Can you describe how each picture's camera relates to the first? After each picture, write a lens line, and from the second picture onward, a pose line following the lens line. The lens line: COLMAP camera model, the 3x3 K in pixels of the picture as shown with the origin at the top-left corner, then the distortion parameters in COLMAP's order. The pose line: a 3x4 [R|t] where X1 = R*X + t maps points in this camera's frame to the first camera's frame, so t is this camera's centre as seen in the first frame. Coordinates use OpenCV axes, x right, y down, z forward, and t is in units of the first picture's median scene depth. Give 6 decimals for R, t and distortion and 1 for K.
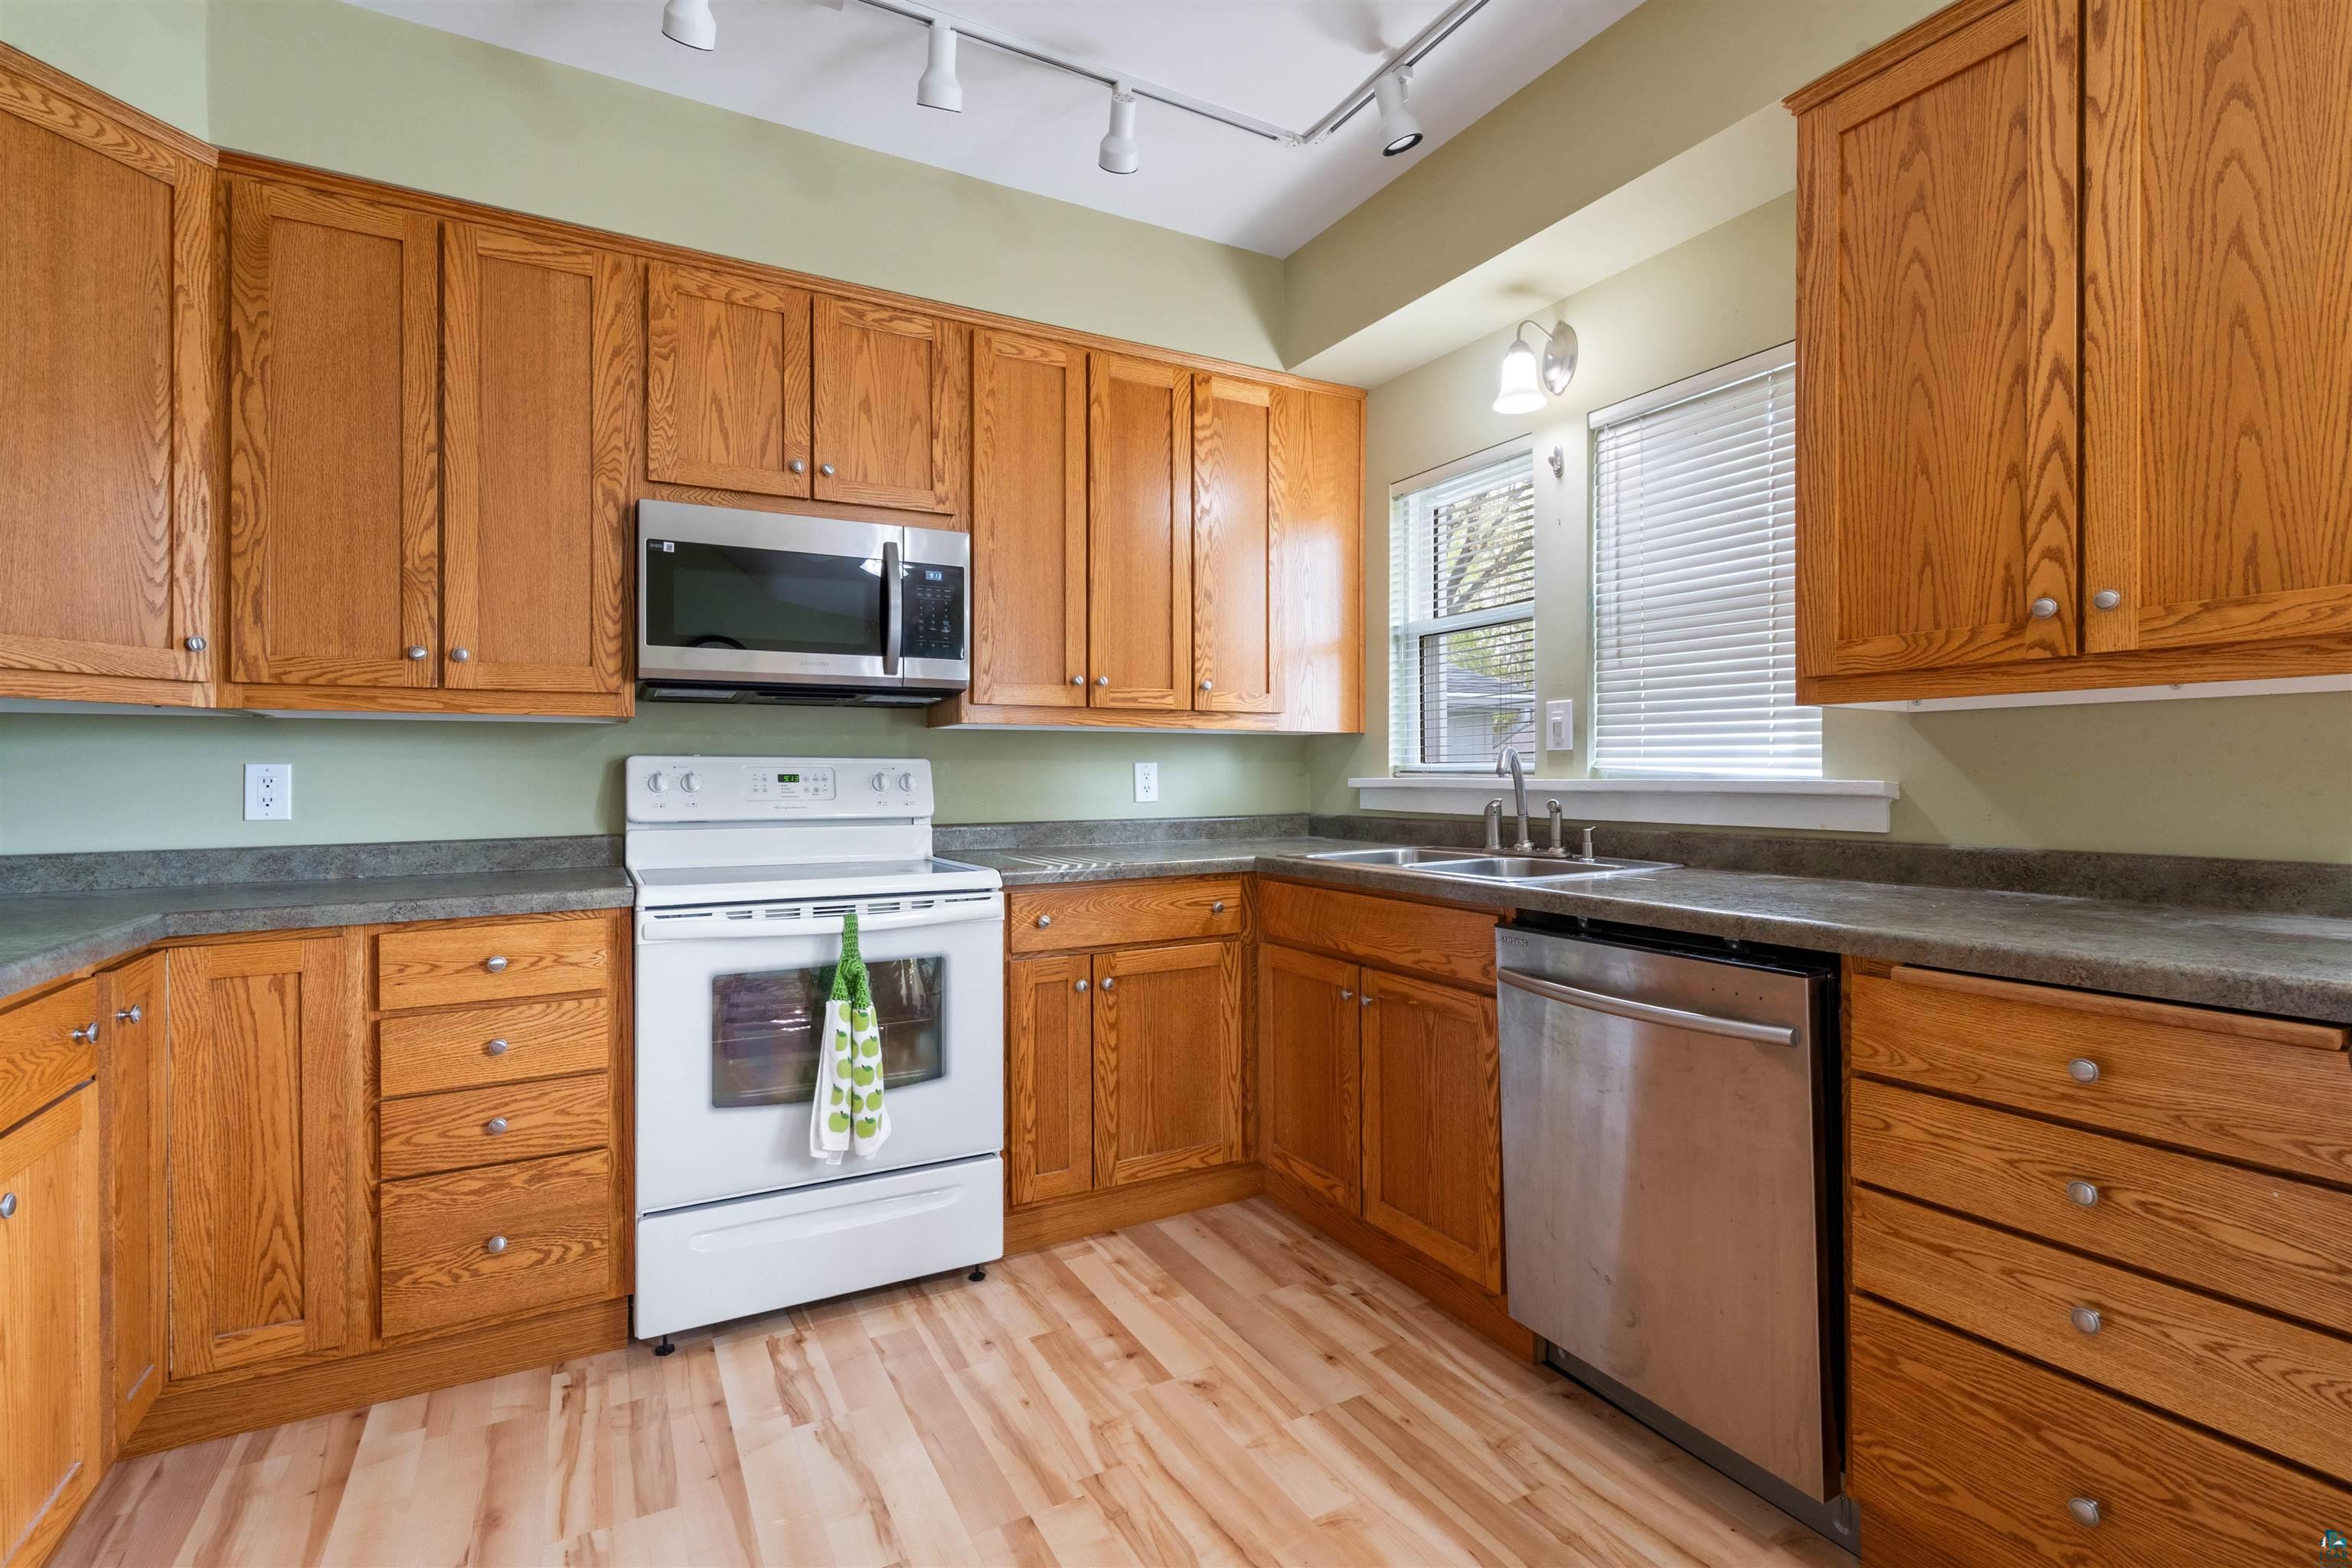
lens RADIAL K [[1082.7, 0, 1168.7], [0, 1082.7, 770.5], [0, 0, 1]] dist [0.001064, 0.000041]
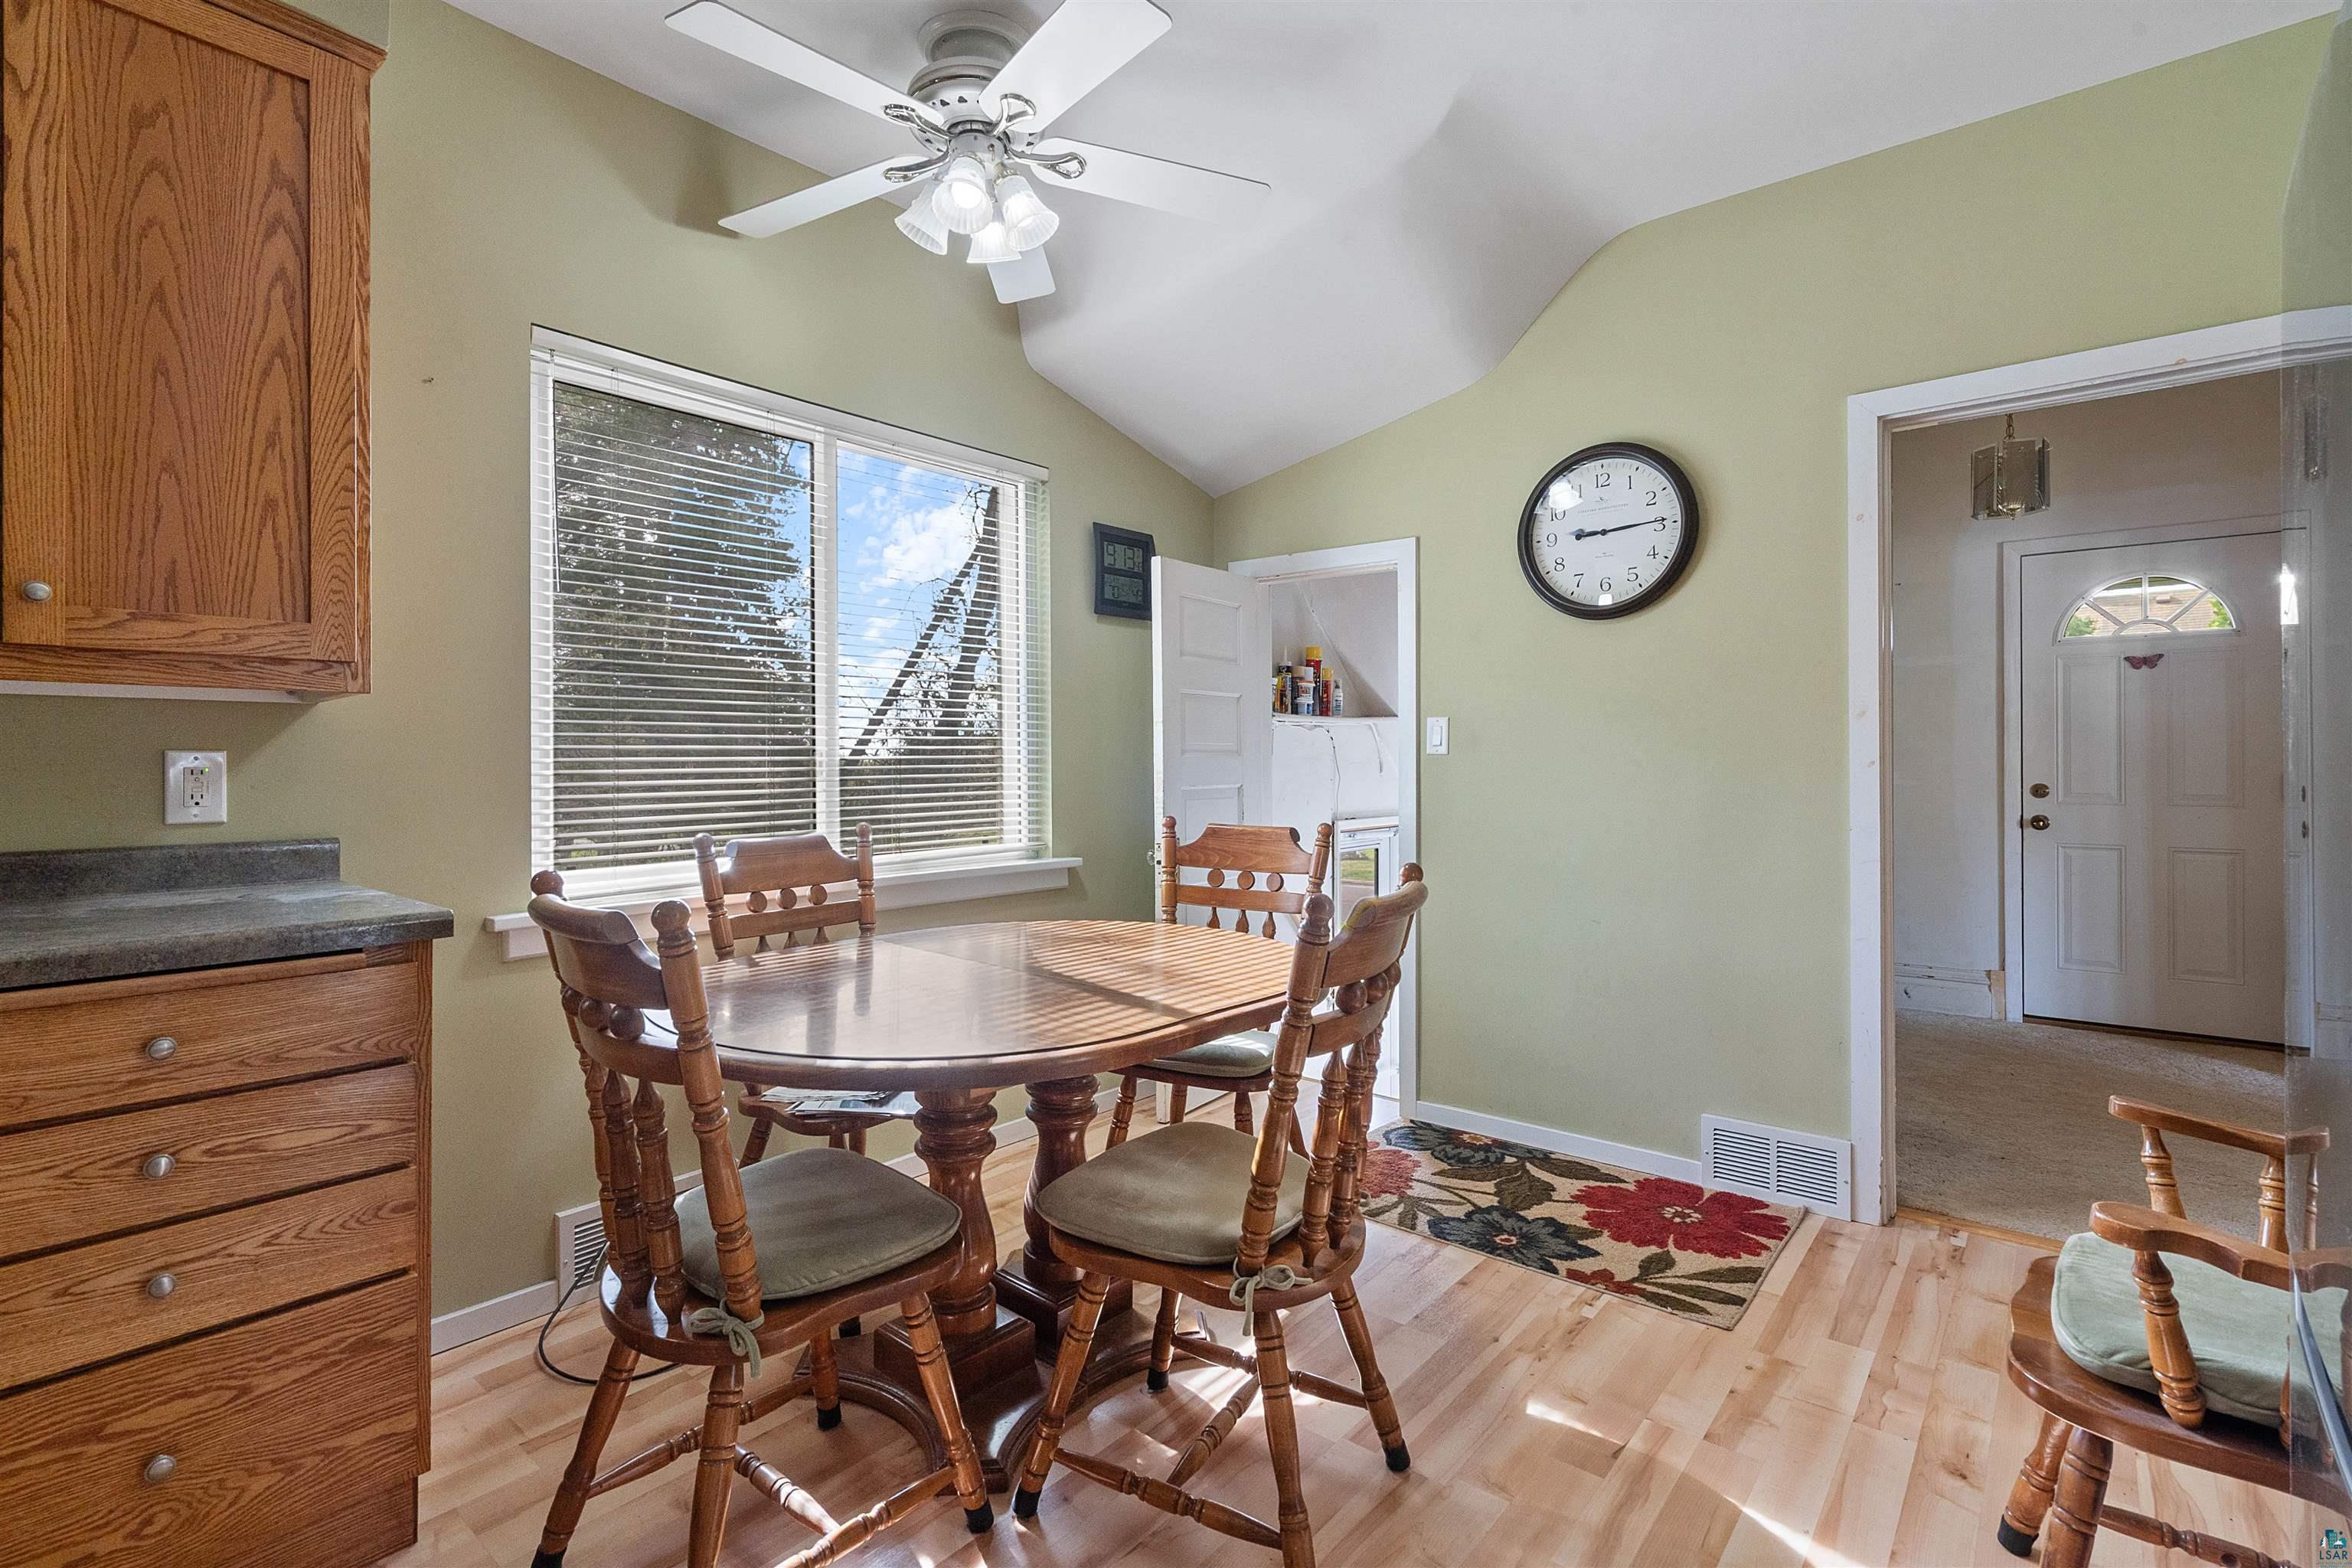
lens RADIAL K [[1082.7, 0, 1180.4], [0, 1082.7, 767.7], [0, 0, 1]] dist [0.001064, 0.000041]
pose [[-0.362498, 0.005163, 0.931970, -0.279835], [0.004646, 0.999982, -0.003733, 0.007099], [-0.931973, 0.002977, -0.362516, 0.257377]]
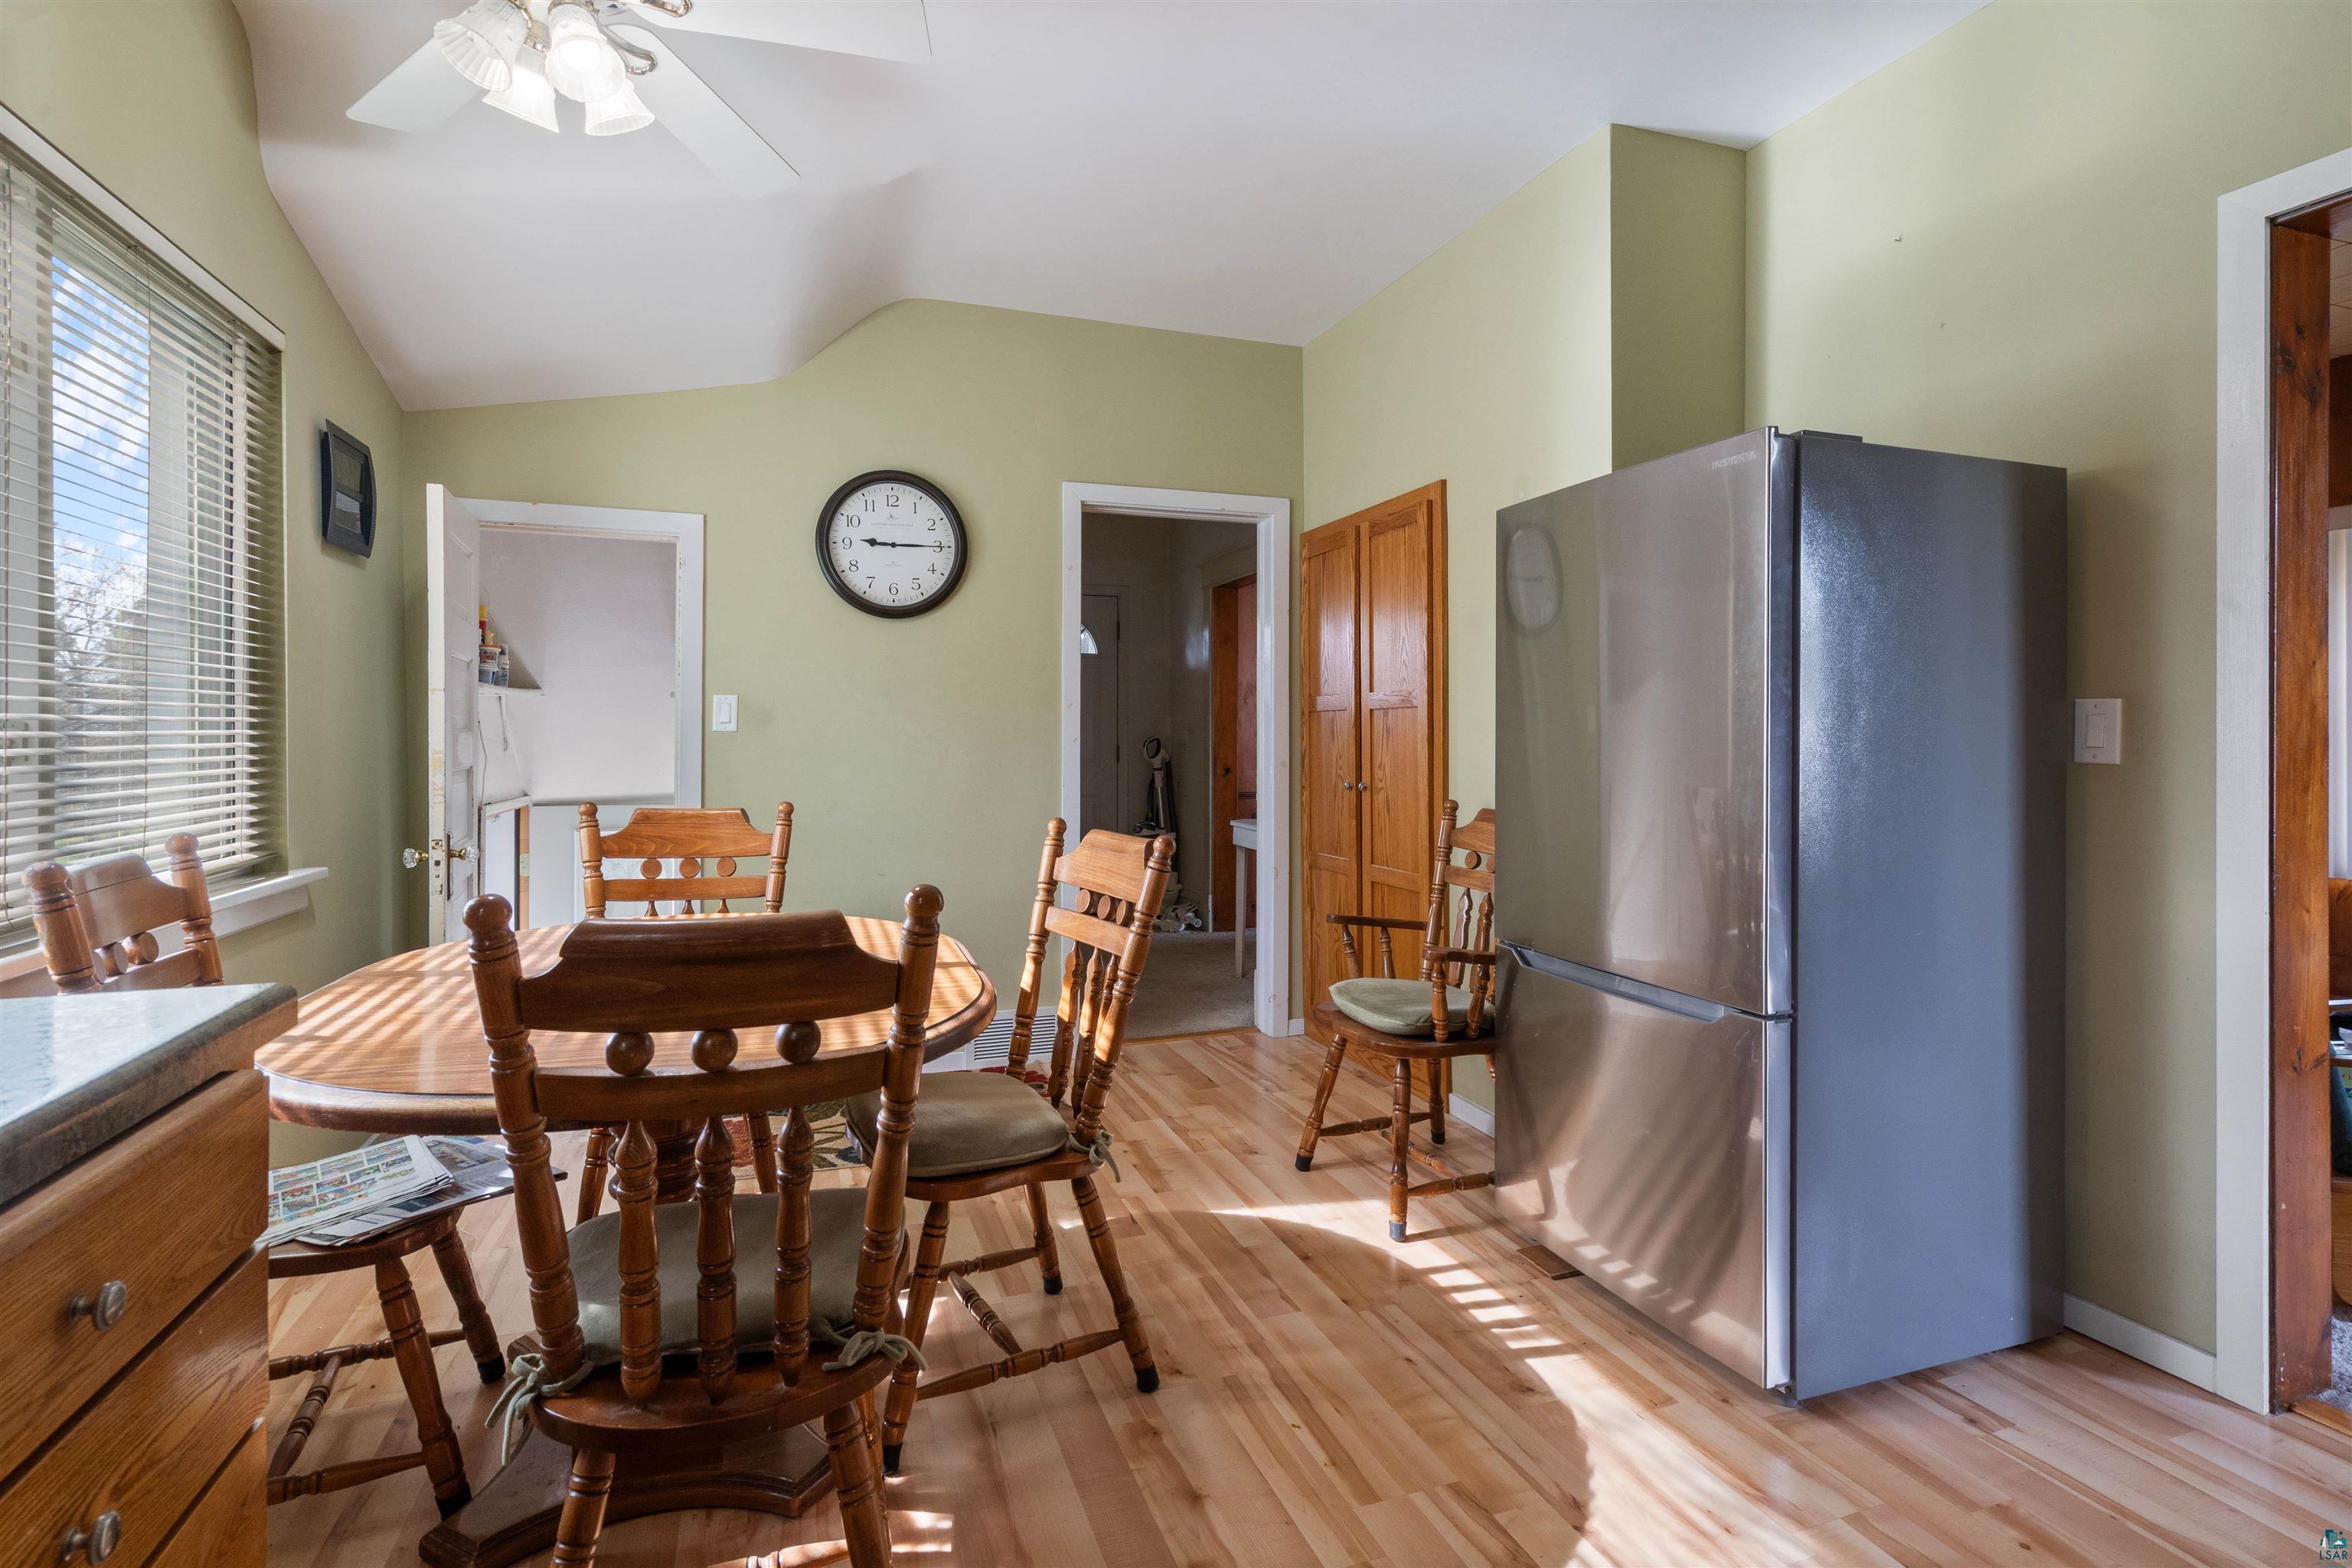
lens RADIAL K [[1082.7, 0, 1164.1], [0, 1082.7, 741.7], [0, 0, 1]] dist [0.001064, 0.000041]
pose [[-0.987594, 0.008350, 0.156805, 0.136773], [0.009839, 0.999914, 0.008722, -0.008148], [-0.156719, 0.010156, -0.987591, 0.793245]]
